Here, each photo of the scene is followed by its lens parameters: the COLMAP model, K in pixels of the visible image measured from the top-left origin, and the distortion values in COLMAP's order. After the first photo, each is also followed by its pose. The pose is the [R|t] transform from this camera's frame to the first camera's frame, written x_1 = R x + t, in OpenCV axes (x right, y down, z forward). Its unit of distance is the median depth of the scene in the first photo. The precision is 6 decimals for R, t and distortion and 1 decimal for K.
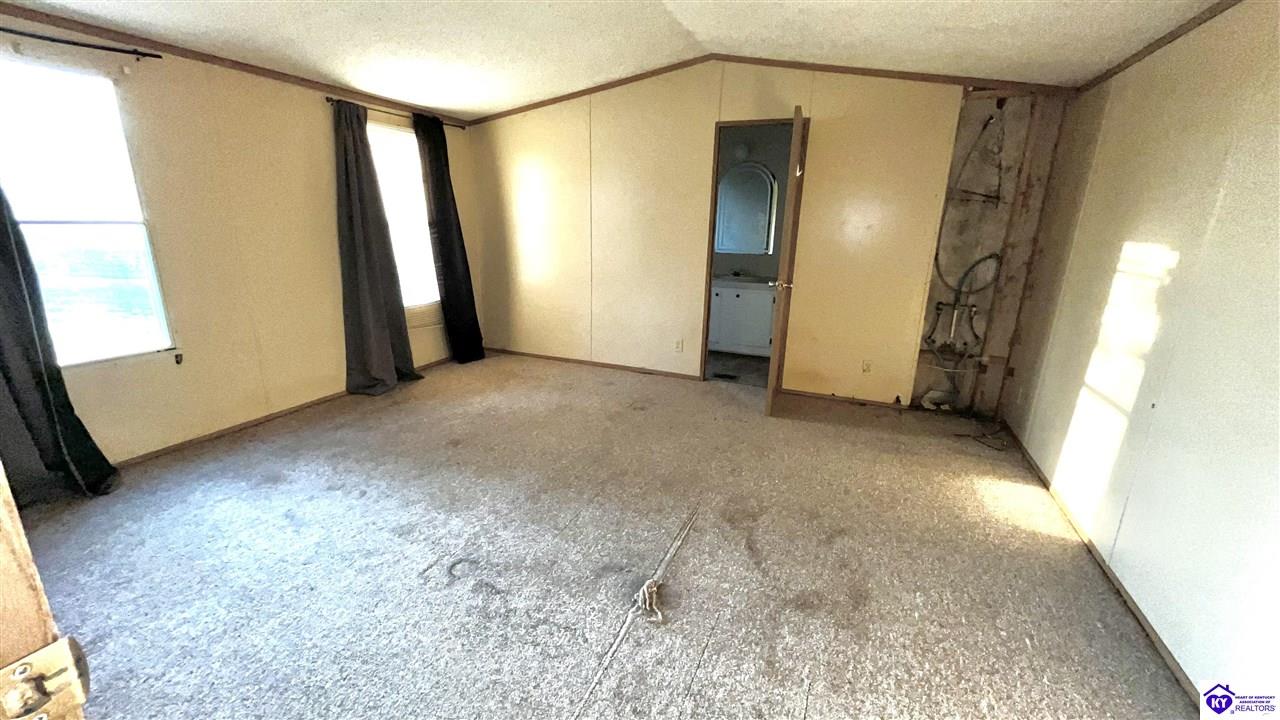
lens RADIAL K [[517.0, 0, 641.6], [0, 517.0, 361.4], [0, 0, 1]] dist [0.000062, -0.000351]
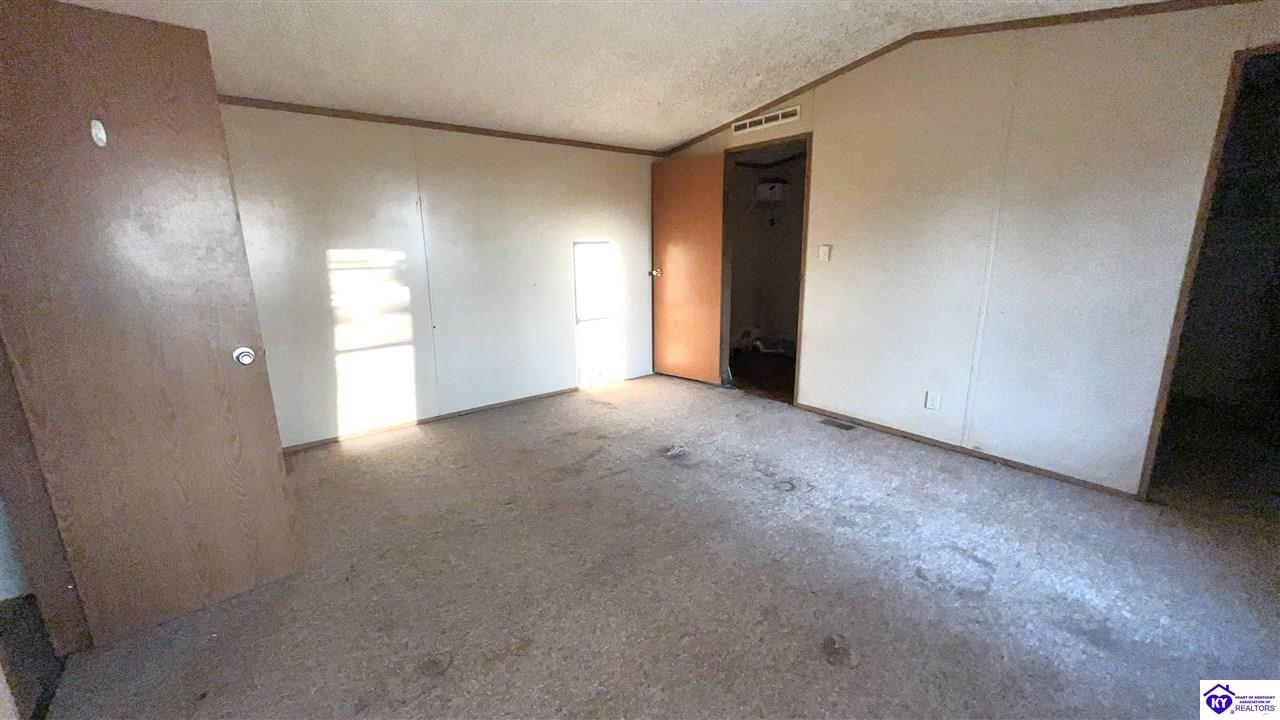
lens RADIAL K [[517.0, 0, 642.1], [0, 517.0, 361.4], [0, 0, 1]] dist [0.000062, -0.000351]
pose [[-0.880500, -0.120560, 0.458459, -0.375681], [0.121858, 0.877057, 0.464674, -0.365098], [-0.458115, 0.465012, -0.757558, 1.287193]]
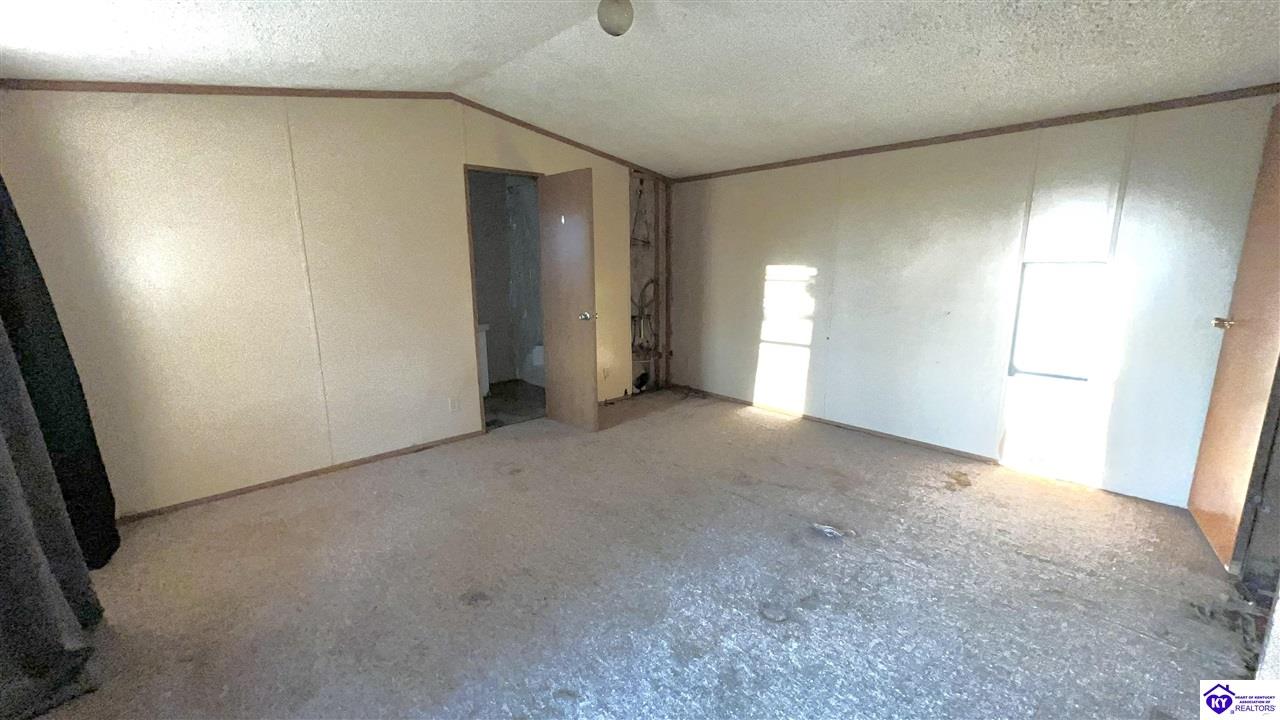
lens RADIAL K [[517.0, 0, 633.1], [0, 517.0, 359.5], [0, 0, 1]] dist [0.000062, -0.000351]
pose [[0.422681, -0.195782, 0.884878, -0.765387], [0.265483, 0.960303, 0.085656, -0.134773], [-0.866521, 0.198715, 0.457879, 0.427122]]
